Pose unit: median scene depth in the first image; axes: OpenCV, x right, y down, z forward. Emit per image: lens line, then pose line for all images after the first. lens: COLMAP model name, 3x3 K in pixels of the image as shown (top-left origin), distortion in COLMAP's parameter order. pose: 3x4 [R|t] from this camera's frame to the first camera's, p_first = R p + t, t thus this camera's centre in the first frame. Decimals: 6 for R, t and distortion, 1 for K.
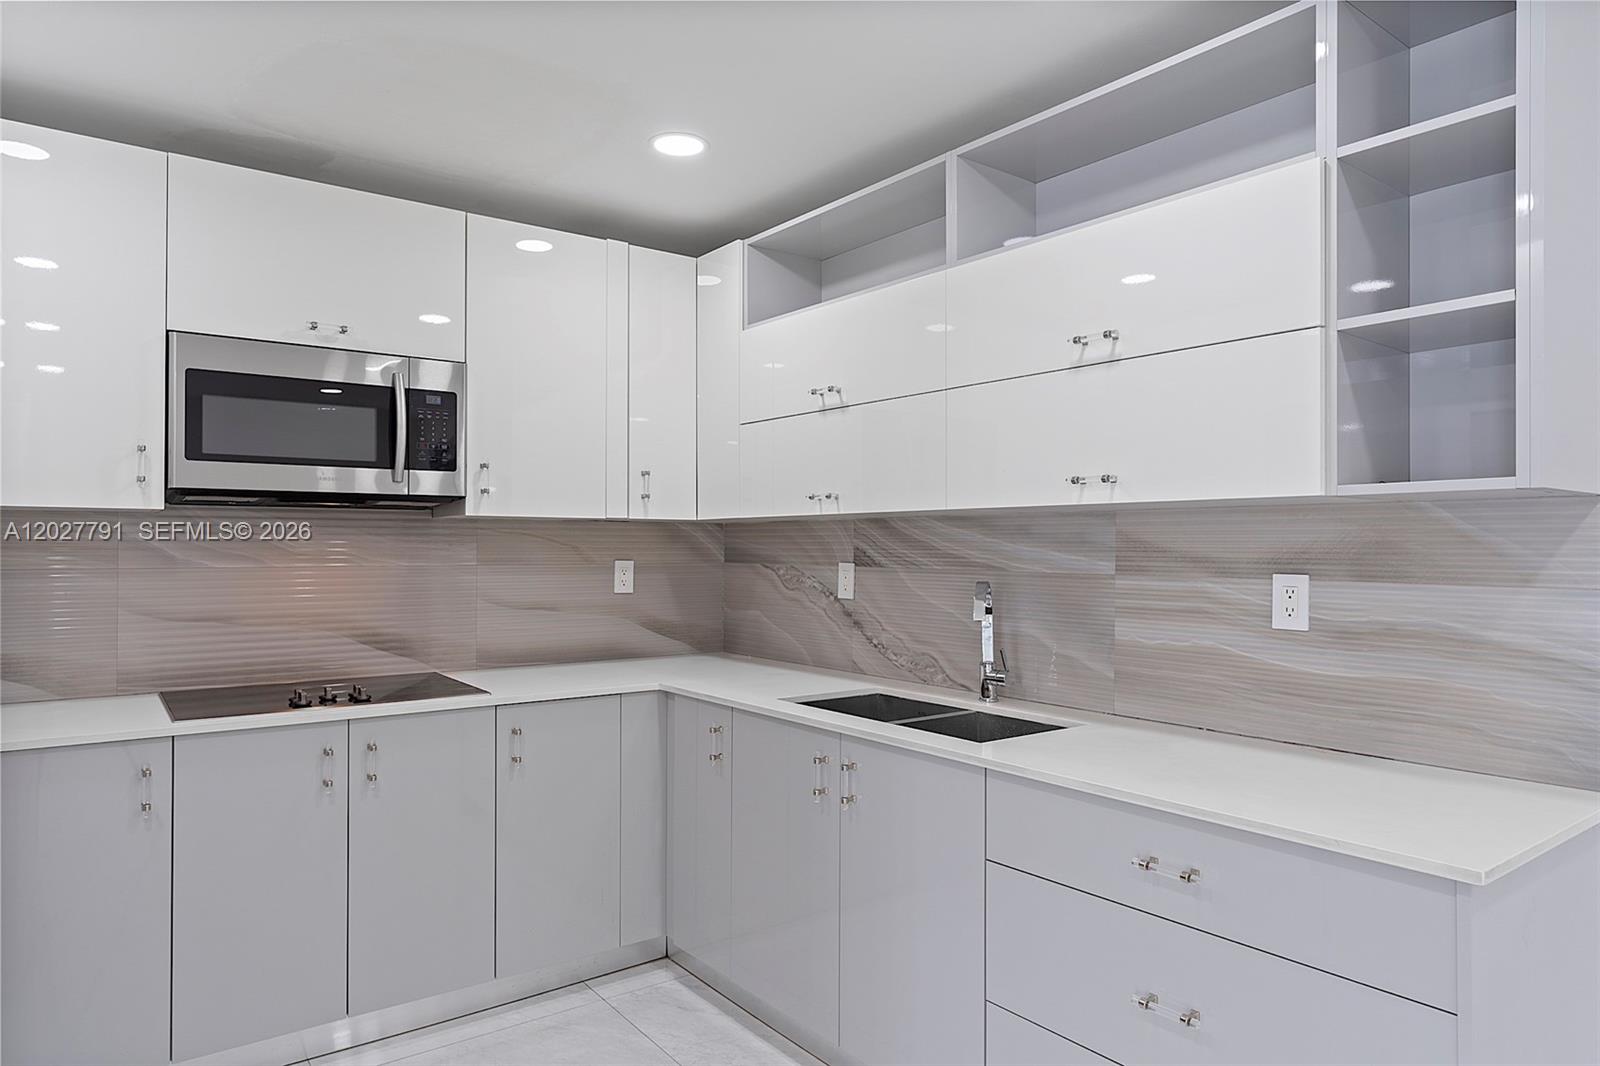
lens RADIAL K [[974.7, 0, 796.2], [0, 974.7, 537.6], [0, 0, 1]] dist [-0.014032, 0.000433]
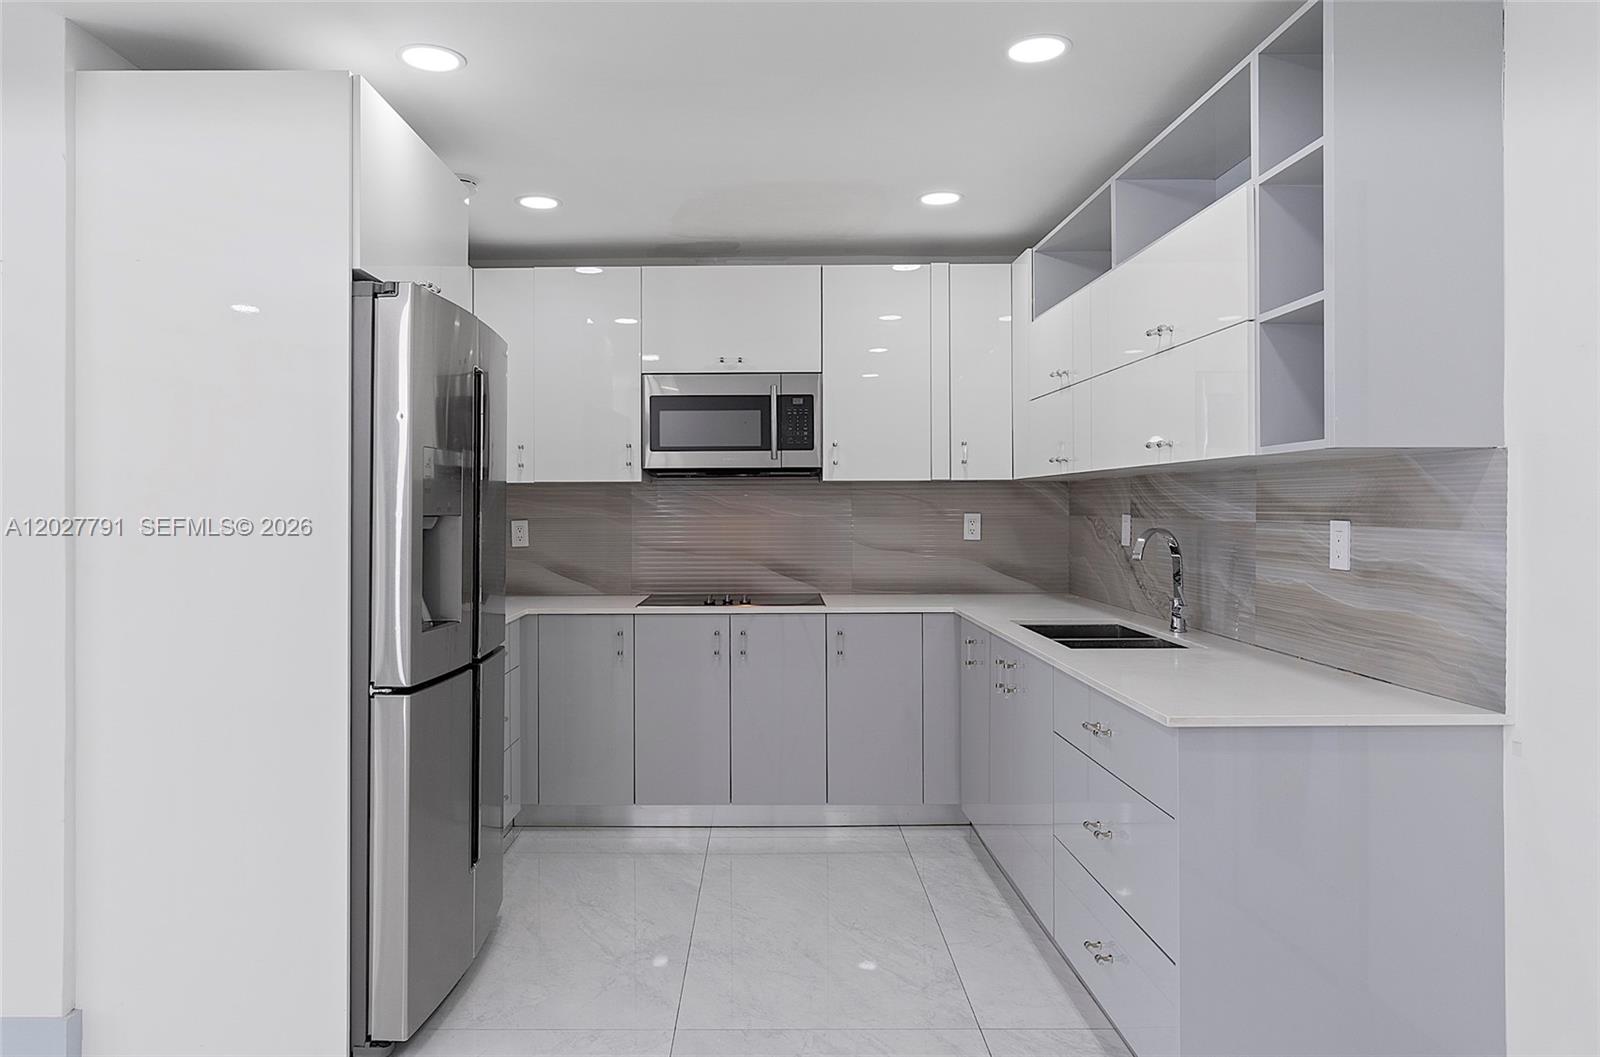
lens RADIAL K [[1053.9, 0, 754.8], [0, 1053.9, 498.4], [0, 0, 1]] dist [-0.010307, -0.003710]
pose [[0.799444, -0.010037, -0.600657, 0.538633], [0.011512, 0.999933, -0.001386, 0.004223], [0.600630, -0.005807, 0.799506, -0.301876]]
